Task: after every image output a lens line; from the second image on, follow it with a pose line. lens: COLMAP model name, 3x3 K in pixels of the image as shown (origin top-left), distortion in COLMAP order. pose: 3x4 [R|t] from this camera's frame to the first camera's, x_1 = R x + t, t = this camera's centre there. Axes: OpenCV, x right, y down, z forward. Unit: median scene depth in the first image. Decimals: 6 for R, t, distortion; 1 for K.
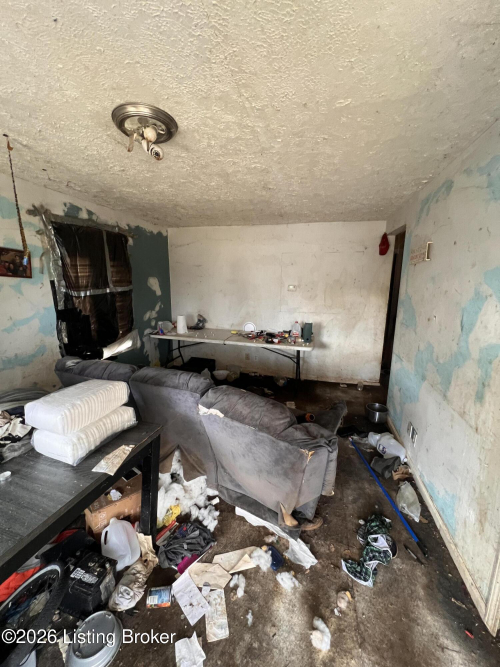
lens RADIAL K [[268.9, 0, 250.6], [0, 268.9, 335.6], [0, 0, 1]] dist [0.000247, 0.000020]
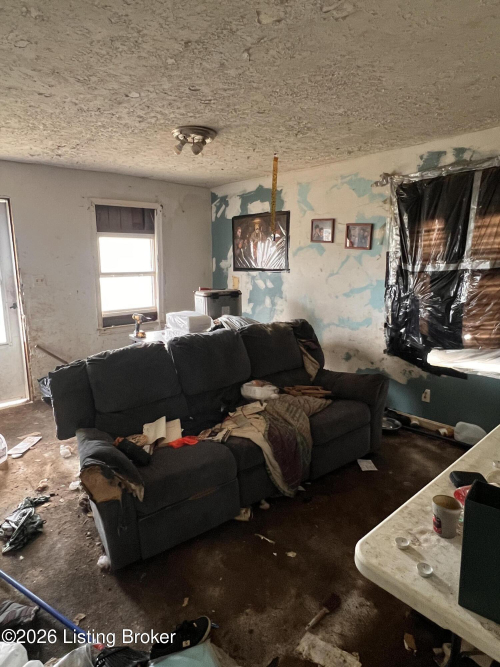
lens RADIAL K [[403.9, 0, 250.0], [0, 403.9, 333.8], [0, 0, 1]] dist [0.000096, -0.000087]
pose [[-0.573990, 0.152494, -0.804538, 0.678995], [-0.166071, 0.940411, 0.296729, -0.271733], [0.801845, 0.303930, -0.514462, 1.413668]]
